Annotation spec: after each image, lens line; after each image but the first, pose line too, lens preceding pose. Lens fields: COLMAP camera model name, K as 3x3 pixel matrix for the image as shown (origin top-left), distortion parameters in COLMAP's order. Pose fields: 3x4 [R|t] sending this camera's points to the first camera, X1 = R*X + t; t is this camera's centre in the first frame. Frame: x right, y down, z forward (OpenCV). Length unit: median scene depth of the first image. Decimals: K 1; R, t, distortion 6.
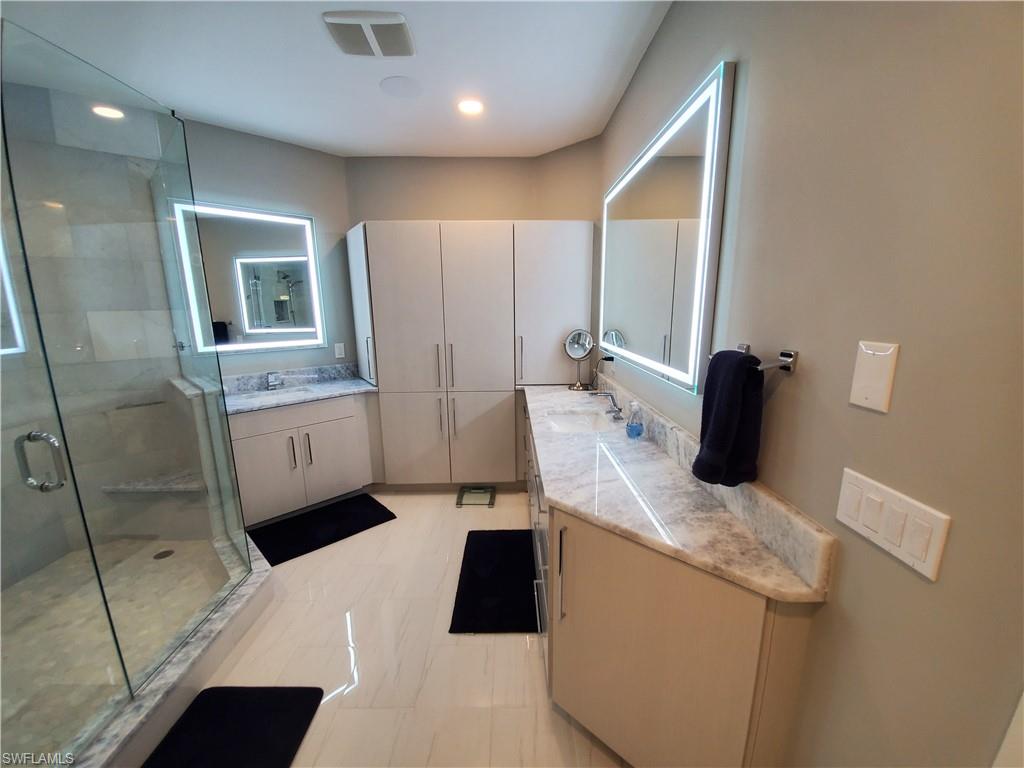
lens RADIAL K [[403.1, 0, 515.5], [0, 403.1, 390.0], [0, 0, 1]] dist [0.014669, -0.017883]
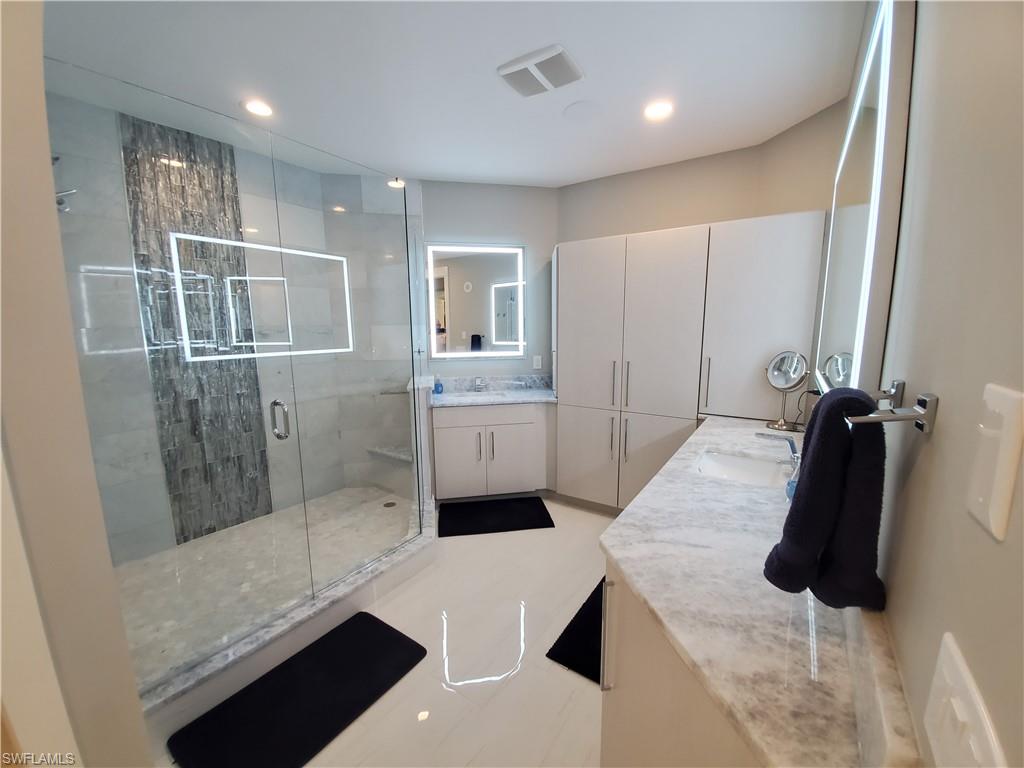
lens RADIAL K [[403.1, 0, 515.5], [0, 403.1, 390.0], [0, 0, 1]] dist [0.014669, -0.017883]
pose [[0.823306, 0.092409, -0.560025, 0.179075], [-0.115539, 0.993285, -0.005956, -0.012417], [0.555714, 0.069608, 0.828454, 0.077998]]
